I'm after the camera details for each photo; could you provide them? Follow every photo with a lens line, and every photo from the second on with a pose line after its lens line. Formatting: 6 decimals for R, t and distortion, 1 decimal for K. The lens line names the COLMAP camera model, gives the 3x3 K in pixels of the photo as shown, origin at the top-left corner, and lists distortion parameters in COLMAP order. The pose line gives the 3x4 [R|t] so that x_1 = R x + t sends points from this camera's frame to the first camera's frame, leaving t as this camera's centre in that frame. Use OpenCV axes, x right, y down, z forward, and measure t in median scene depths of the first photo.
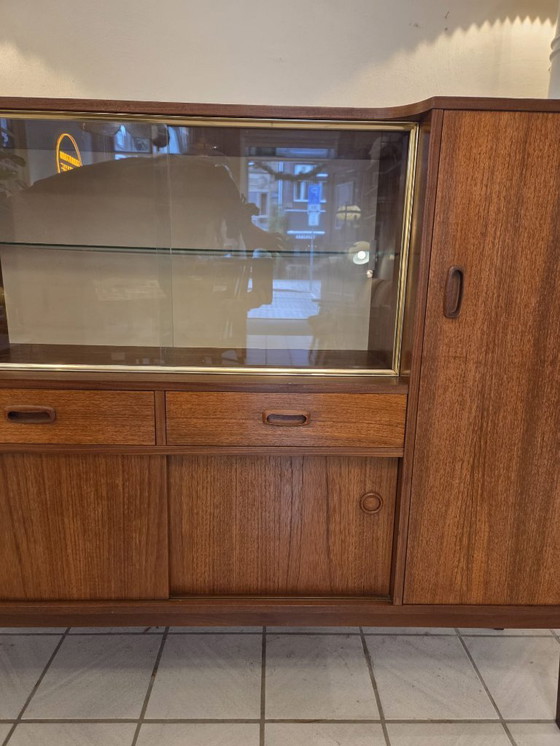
lens RADIAL K [[500.5, 0, 279.9], [0, 500.5, 377.5], [0, 0, 1]] dist [0.072919, -0.056483]
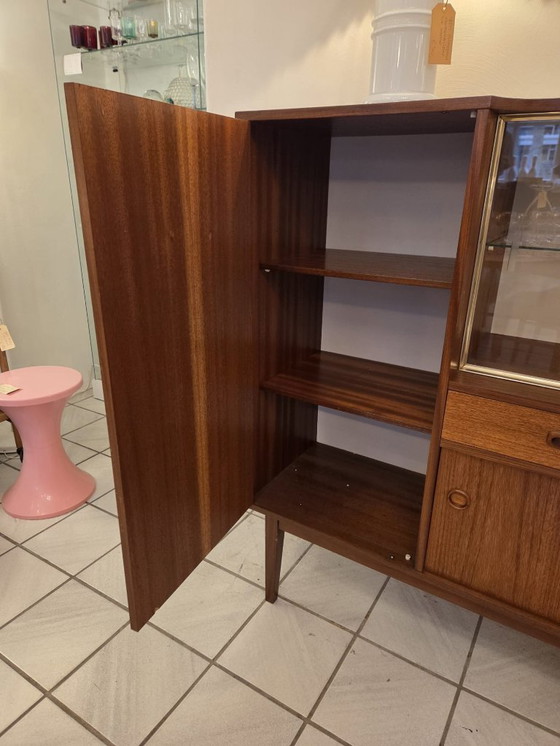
lens RADIAL K [[503.4, 0, 281.3], [0, 503.4, 374.7], [0, 0, 1]] dist [0.072560, -0.062296]
pose [[0.837992, 0.189826, -0.511602, -0.446343], [-0.115089, 0.977936, 0.174342, -0.144177], [0.533408, -0.087218, 0.841349, -0.078870]]
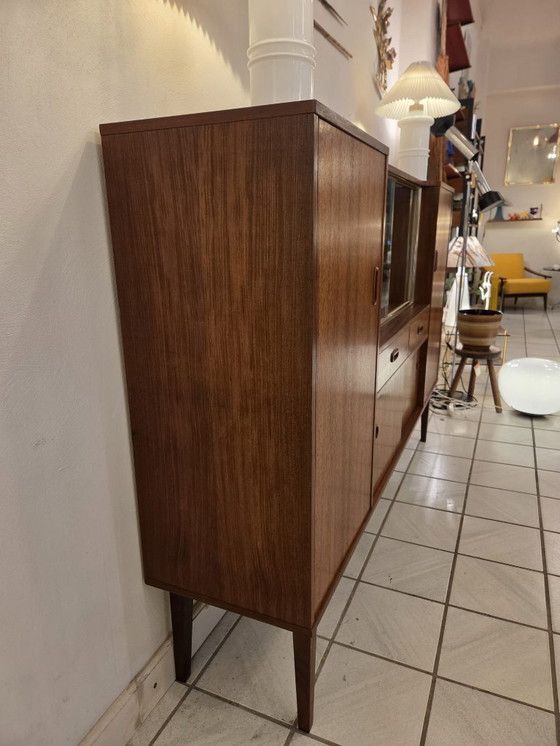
lens RADIAL K [[501.0, 0, 283.5], [0, 501.0, 371.2], [0, 0, 1]] dist [0.074608, -0.063131]
pose [[0.419915, -0.262206, 0.868861, -1.902293], [0.212217, 0.959183, 0.186900, -0.235301], [-0.882403, 0.105905, 0.458420, 0.521498]]
